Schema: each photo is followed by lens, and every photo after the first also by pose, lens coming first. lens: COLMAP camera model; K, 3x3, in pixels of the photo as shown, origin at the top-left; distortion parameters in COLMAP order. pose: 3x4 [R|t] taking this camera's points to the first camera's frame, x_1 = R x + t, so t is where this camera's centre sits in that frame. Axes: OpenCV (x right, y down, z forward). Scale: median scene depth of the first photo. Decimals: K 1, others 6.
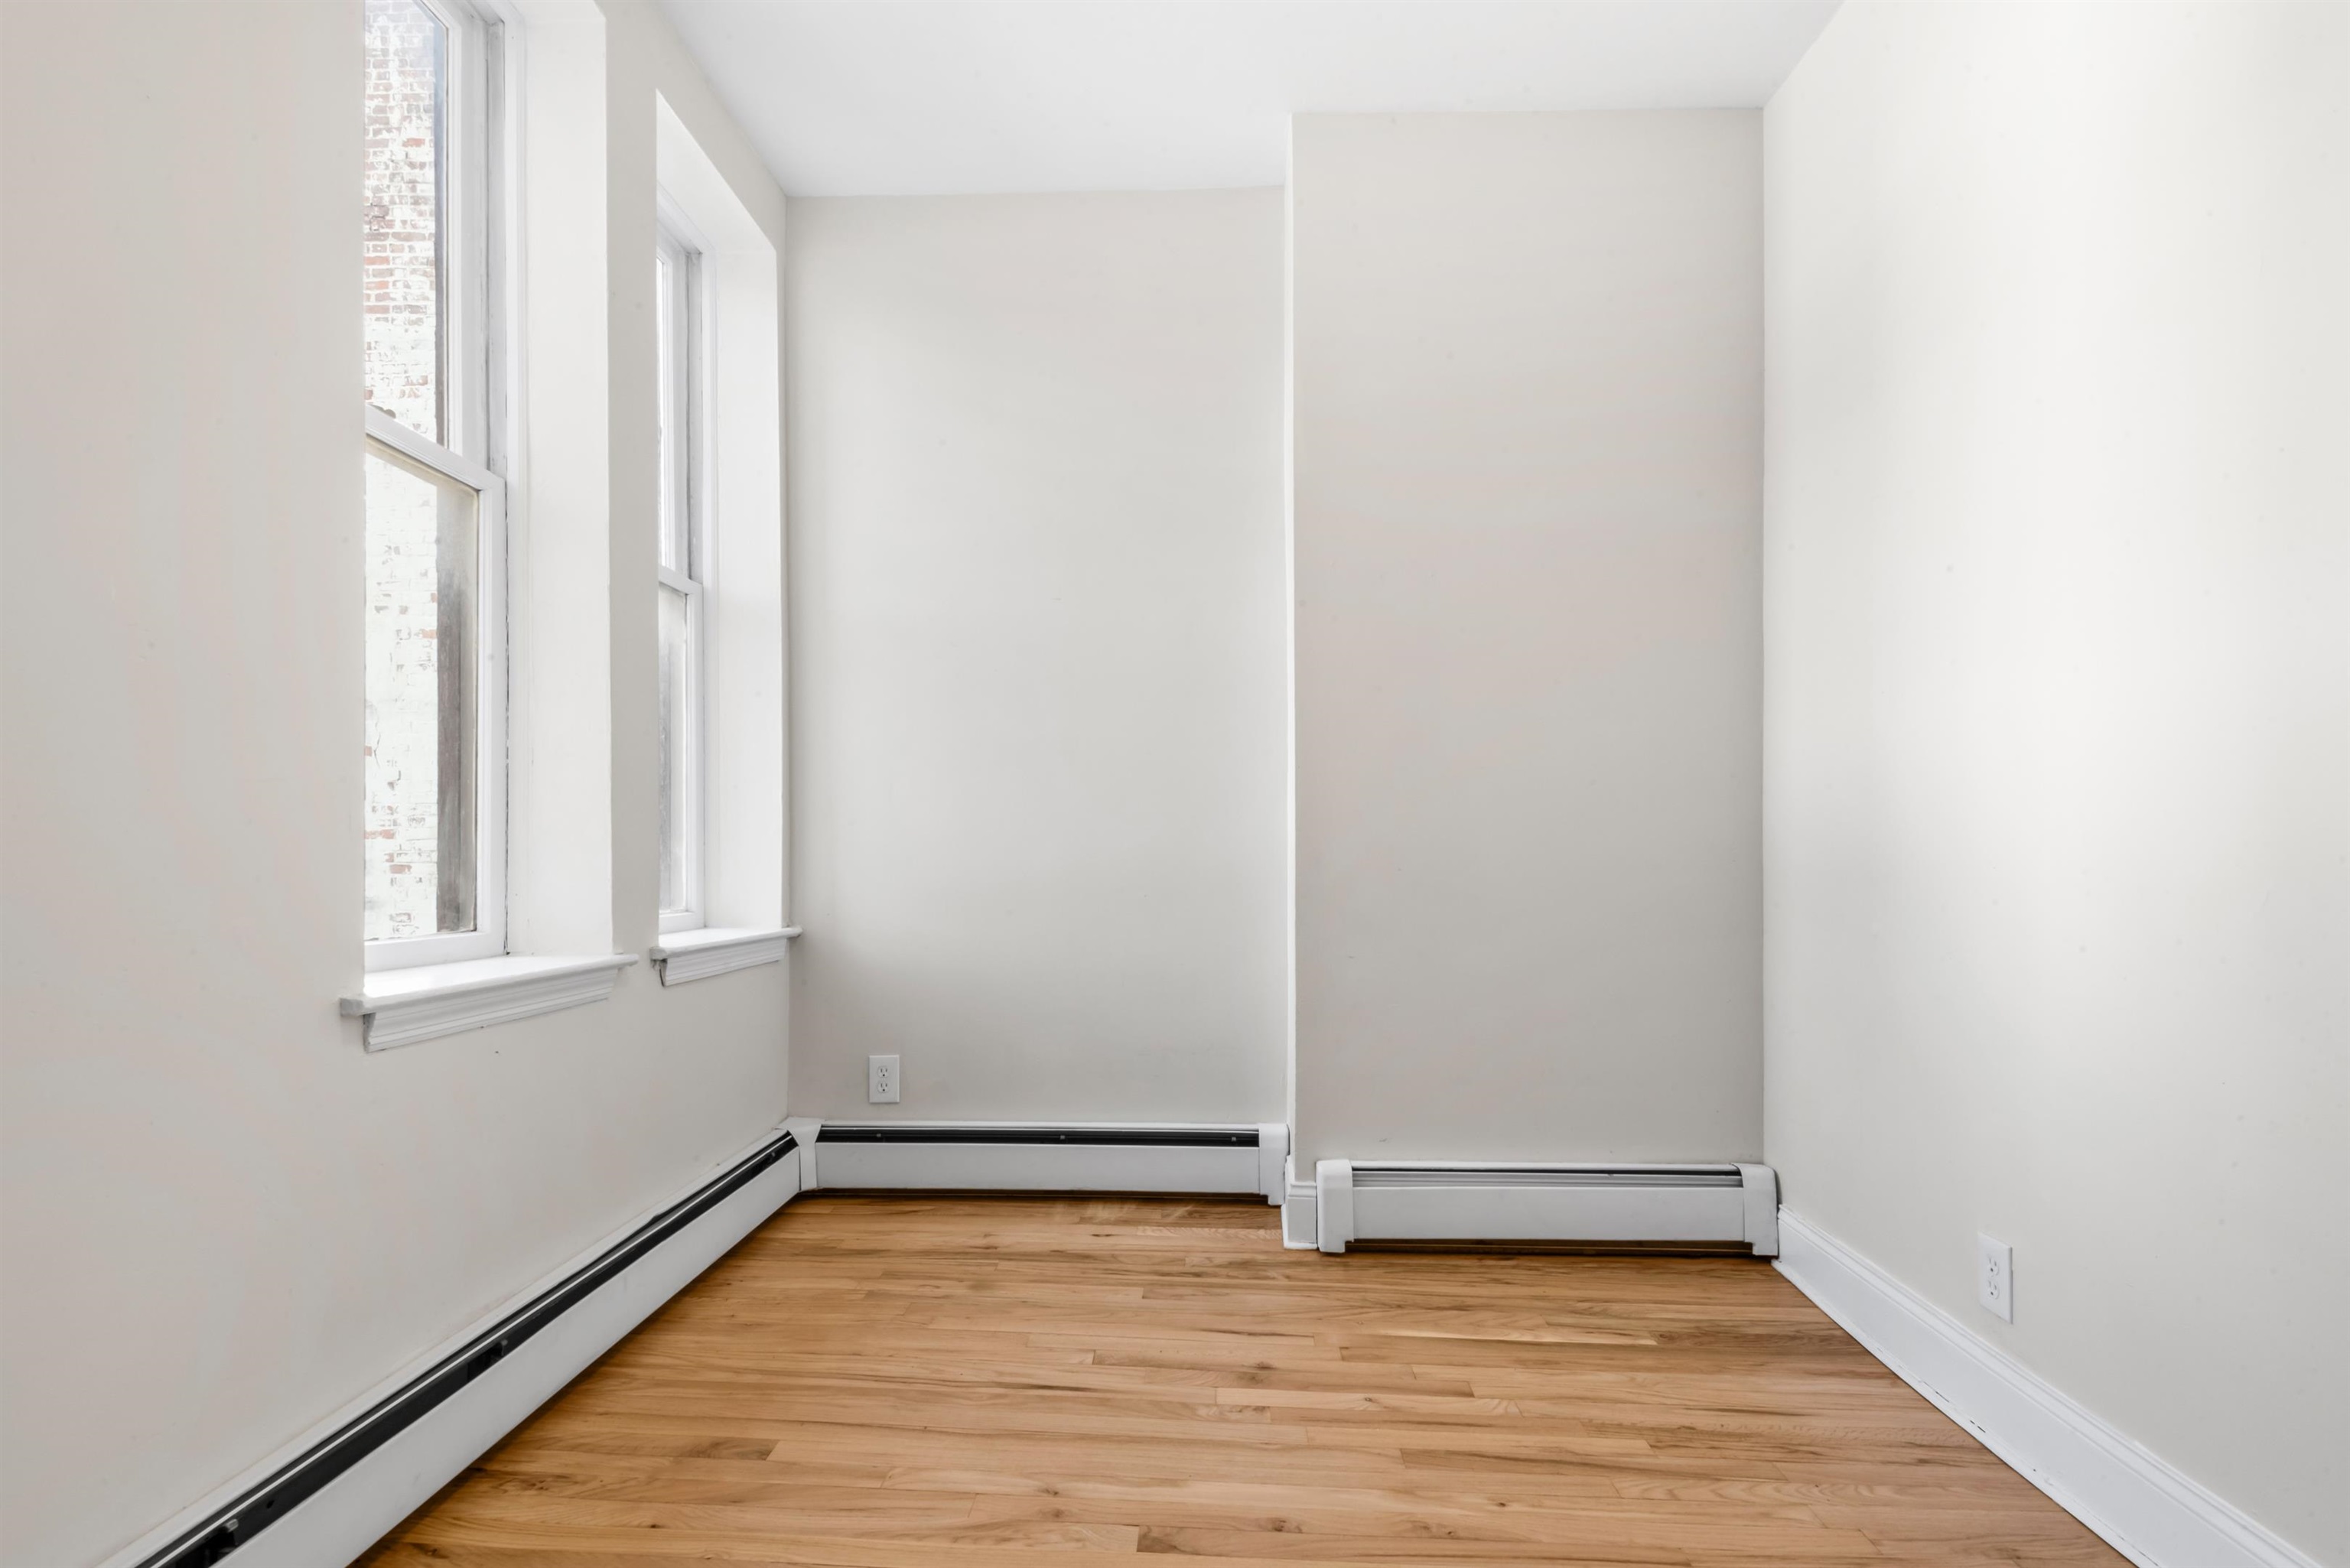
lens RADIAL K [[1137.7, 0, 1181.8], [0, 1137.7, 850.3], [0, 0, 1]] dist [0.041081, -0.027148]
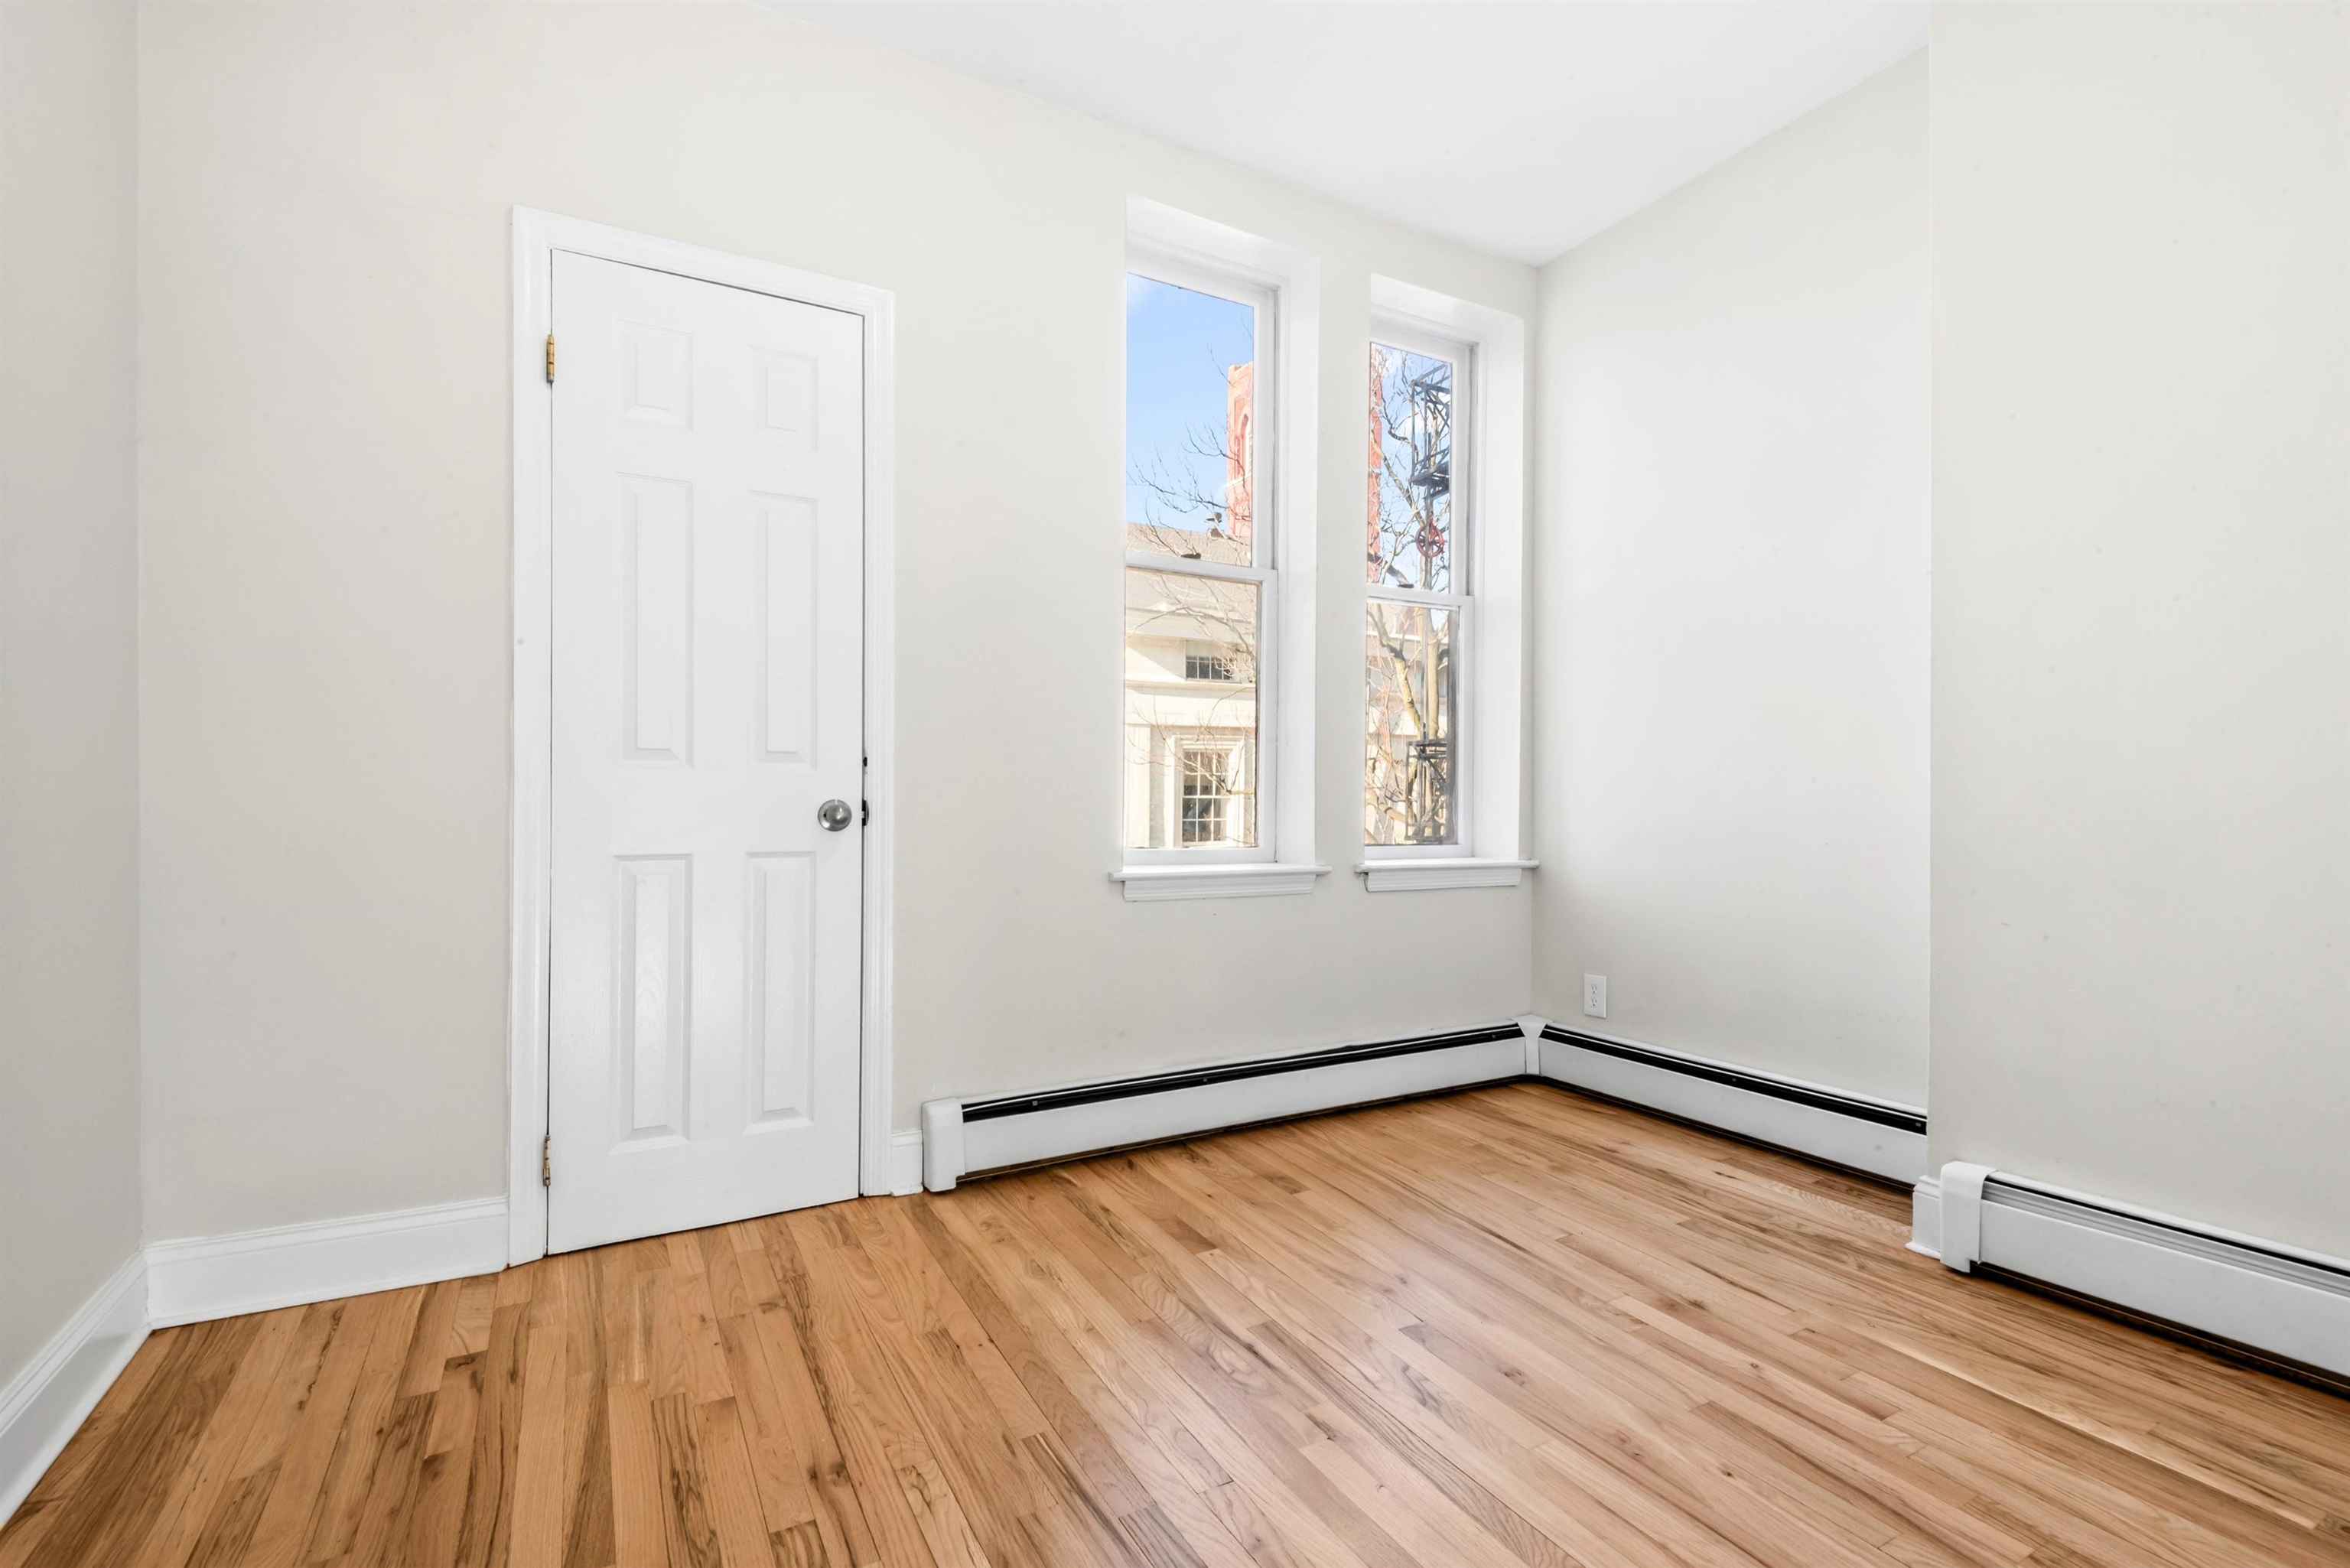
lens RADIAL K [[1073.4, 0, 1189.5], [0, 1073.4, 803.3], [0, 0, 1]] dist [0.037343, -0.021717]
pose [[0.518956, 0.000522, -0.854801, 0.603030], [-0.001951, 0.999998, -0.000574, 0.008782], [0.854798, 0.001966, 0.518956, 0.107339]]
